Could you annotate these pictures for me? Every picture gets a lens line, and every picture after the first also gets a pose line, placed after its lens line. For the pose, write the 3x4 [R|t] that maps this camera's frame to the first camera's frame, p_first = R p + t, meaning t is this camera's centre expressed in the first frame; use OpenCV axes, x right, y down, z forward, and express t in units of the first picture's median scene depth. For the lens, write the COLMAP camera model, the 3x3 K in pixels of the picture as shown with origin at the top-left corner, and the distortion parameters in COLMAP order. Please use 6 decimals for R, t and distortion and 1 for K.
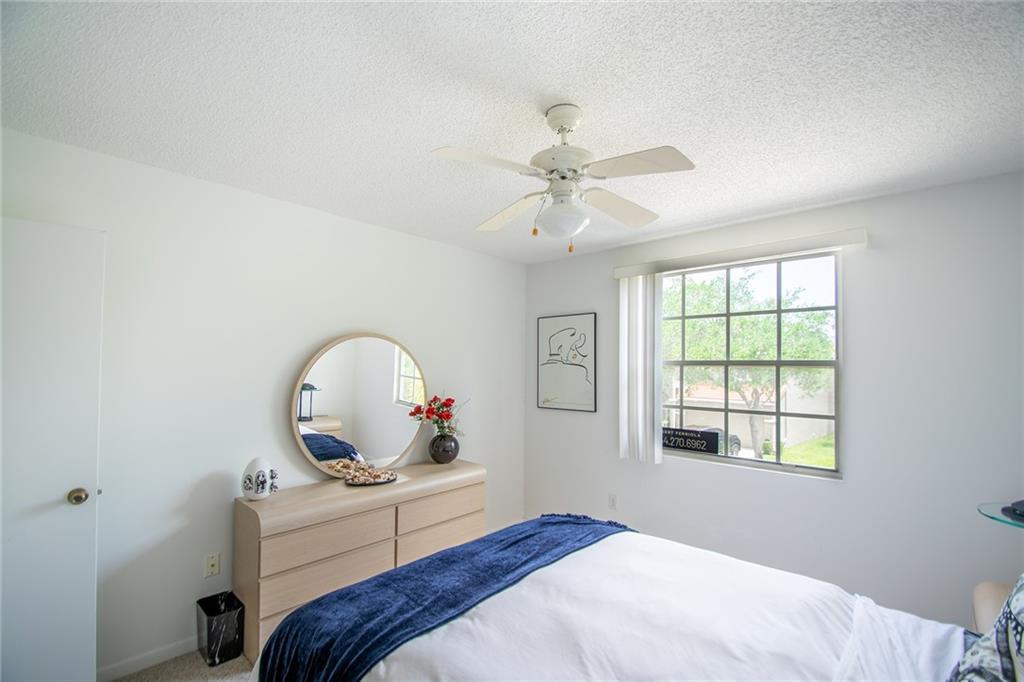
lens RADIAL K [[455.5, 0, 515.7], [0, 455.5, 355.8], [0, 0, 1]] dist [0.015491, -0.018052]
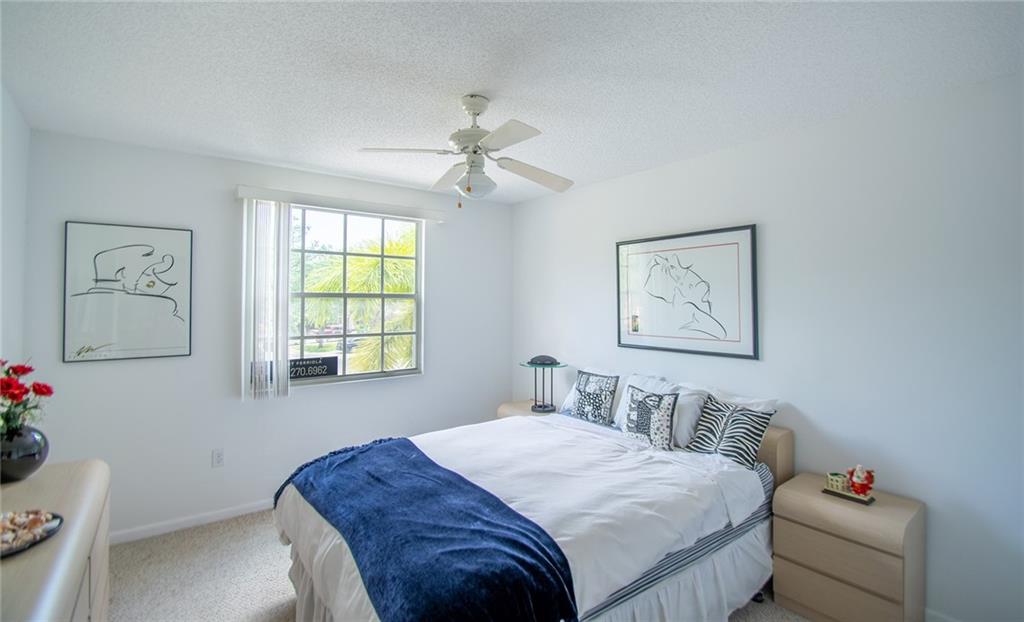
lens RADIAL K [[463.4, 0, 517.2], [0, 463.4, 294.0], [0, 0, 1]] dist [-0.000708, -0.000115]
pose [[0.177745, 0.009040, 0.984035, -0.584051], [-0.025881, 0.999655, -0.004508, 0.005984], [-0.983736, -0.024667, 0.177918, 0.336457]]
